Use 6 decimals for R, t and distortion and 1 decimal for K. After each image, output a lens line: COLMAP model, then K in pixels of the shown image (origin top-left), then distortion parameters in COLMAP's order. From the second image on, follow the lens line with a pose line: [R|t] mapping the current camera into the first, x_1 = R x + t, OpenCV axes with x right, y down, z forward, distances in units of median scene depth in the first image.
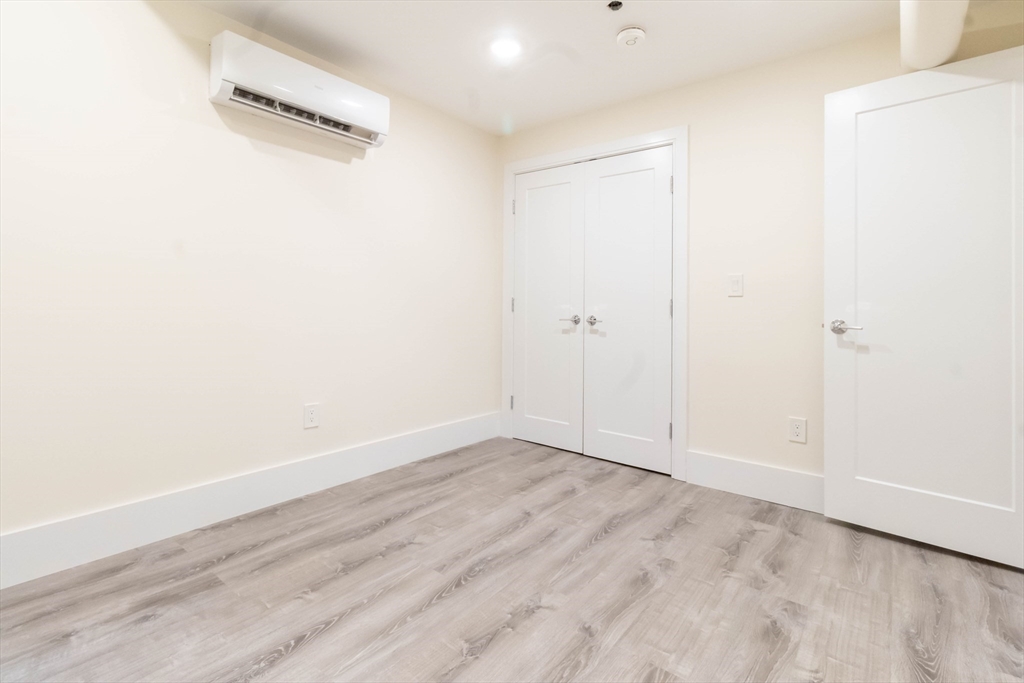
lens RADIAL K [[481.2, 0, 516.7], [0, 481.2, 343.9], [0, 0, 1]] dist [0.004359, -0.000262]
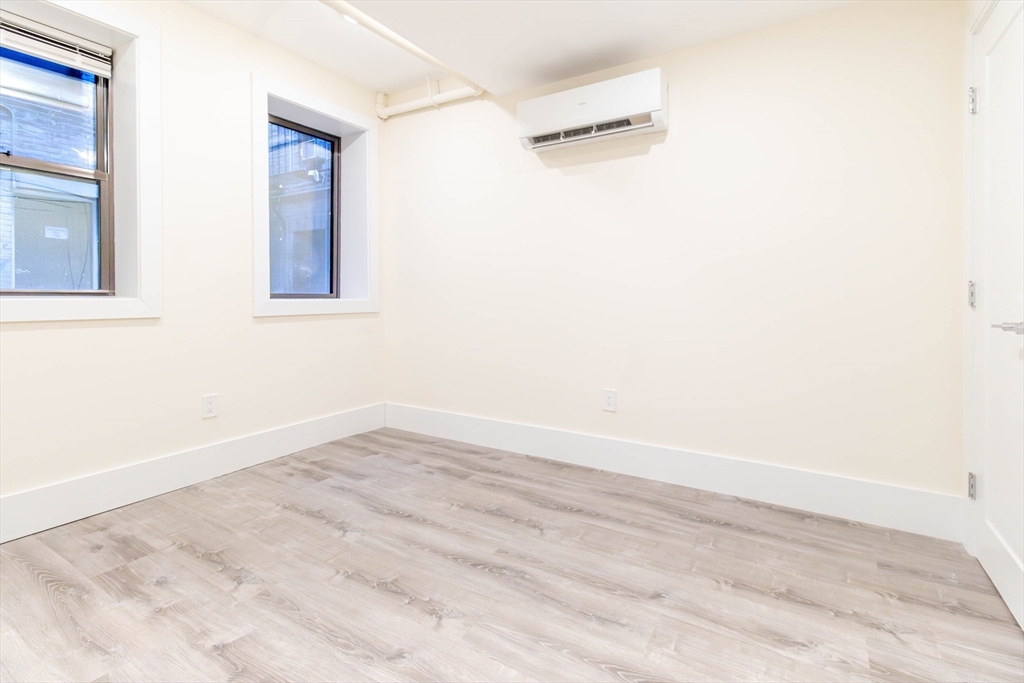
lens RADIAL K [[481.2, 0, 518.2], [0, 481.2, 341.2], [0, 0, 1]] dist [0.004359, -0.000262]
pose [[0.118581, 0.074457, -0.990149, 0.748714], [-0.077527, 0.994835, 0.065524, -0.047528], [0.989913, 0.068993, 0.123741, 0.785731]]
